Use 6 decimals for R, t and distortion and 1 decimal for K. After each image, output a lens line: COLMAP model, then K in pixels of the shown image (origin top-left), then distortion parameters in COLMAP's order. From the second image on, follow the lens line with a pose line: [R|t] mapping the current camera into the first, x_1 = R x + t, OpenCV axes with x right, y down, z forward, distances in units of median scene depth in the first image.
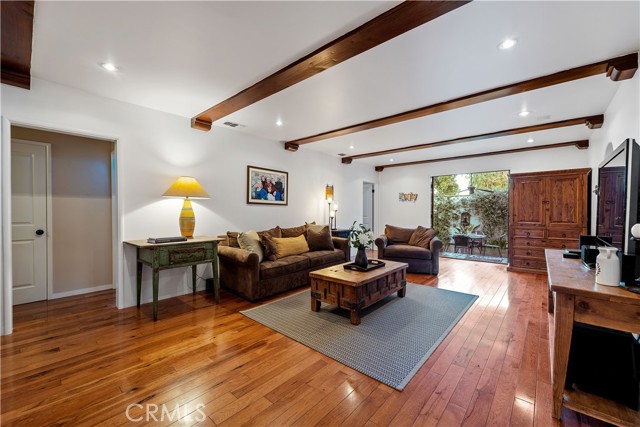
lens RADIAL K [[258.2, 0, 320.0], [0, 258.2, 213.5], [0, 0, 1]] dist [0.001340, 0.000508]
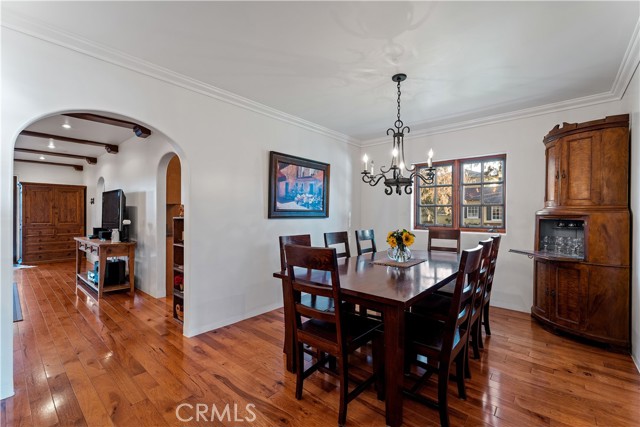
lens RADIAL K [[273.9, 0, 320.0], [0, 273.9, 213.5], [0, 0, 1]] dist [0.008322, -0.000071]
pose [[-0.005051, 0.001845, 0.999986, -0.538635], [0.004203, 0.999990, -0.001824, -0.004745], [-0.999978, 0.004194, -0.005059, -0.341776]]
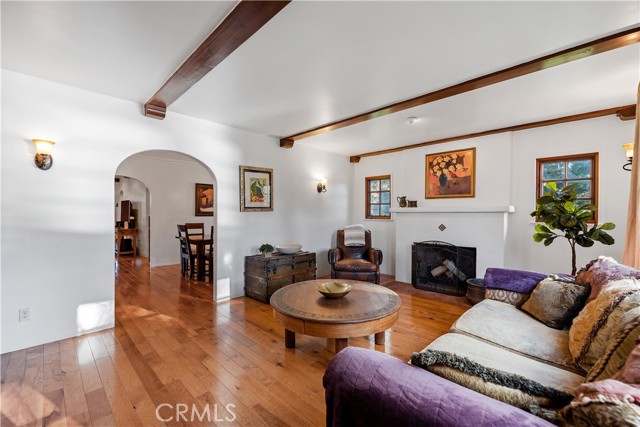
lens RADIAL K [[273.9, 0, 320.0], [0, 273.9, 213.5], [0, 0, 1]] dist [0.008322, -0.000071]
pose [[0.065864, -0.003408, 0.997823, -1.201078], [0.001134, 0.999994, 0.003340, -0.011253], [-0.997828, 0.000912, 0.065867, -0.938670]]
